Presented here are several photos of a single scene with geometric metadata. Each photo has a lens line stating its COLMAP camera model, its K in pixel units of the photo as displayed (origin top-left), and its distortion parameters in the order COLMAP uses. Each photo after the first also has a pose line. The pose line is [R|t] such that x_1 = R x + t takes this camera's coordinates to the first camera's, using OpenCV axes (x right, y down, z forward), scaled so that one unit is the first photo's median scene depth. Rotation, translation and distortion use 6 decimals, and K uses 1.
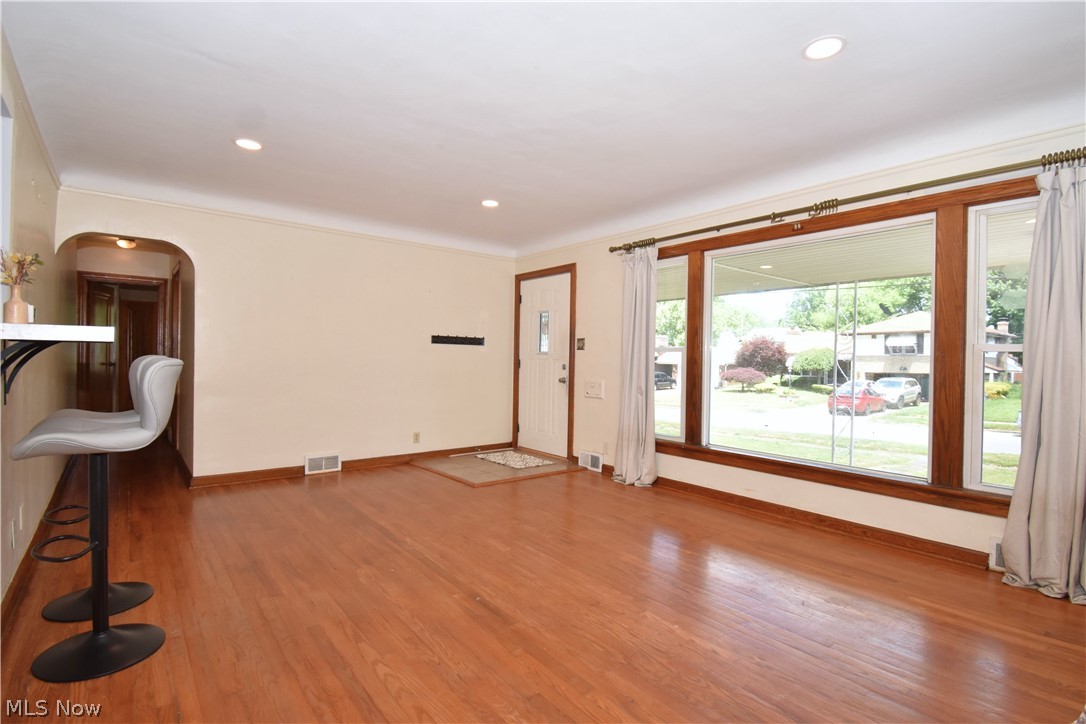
lens RADIAL K [[525.2, 0, 543.0], [0, 525.2, 362.0], [0, 0, 1]] dist [0.025450, -0.026756]
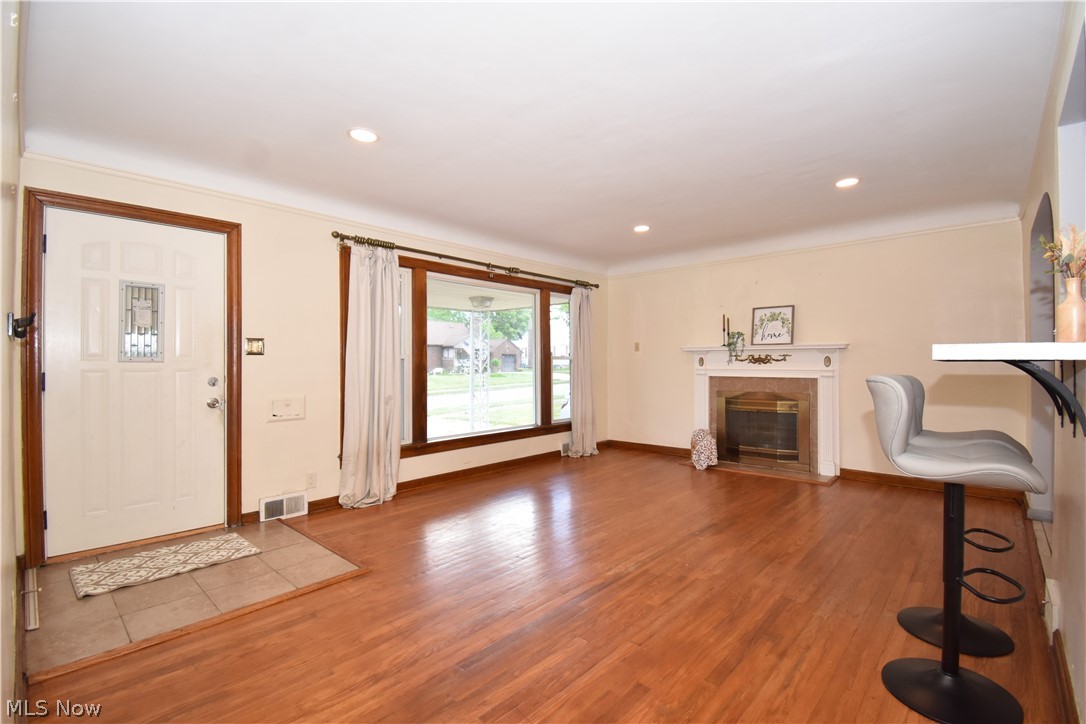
lens RADIAL K [[487.9, 0, 544.5], [0, 487.9, 362.2], [0, 0, 1]] dist [0.023558, -0.029069]
pose [[-0.158175, -0.012196, 0.987336, -1.032301], [0.007066, 0.999884, 0.013483, -0.032526], [-0.987386, 0.009109, -0.158070, 1.211460]]
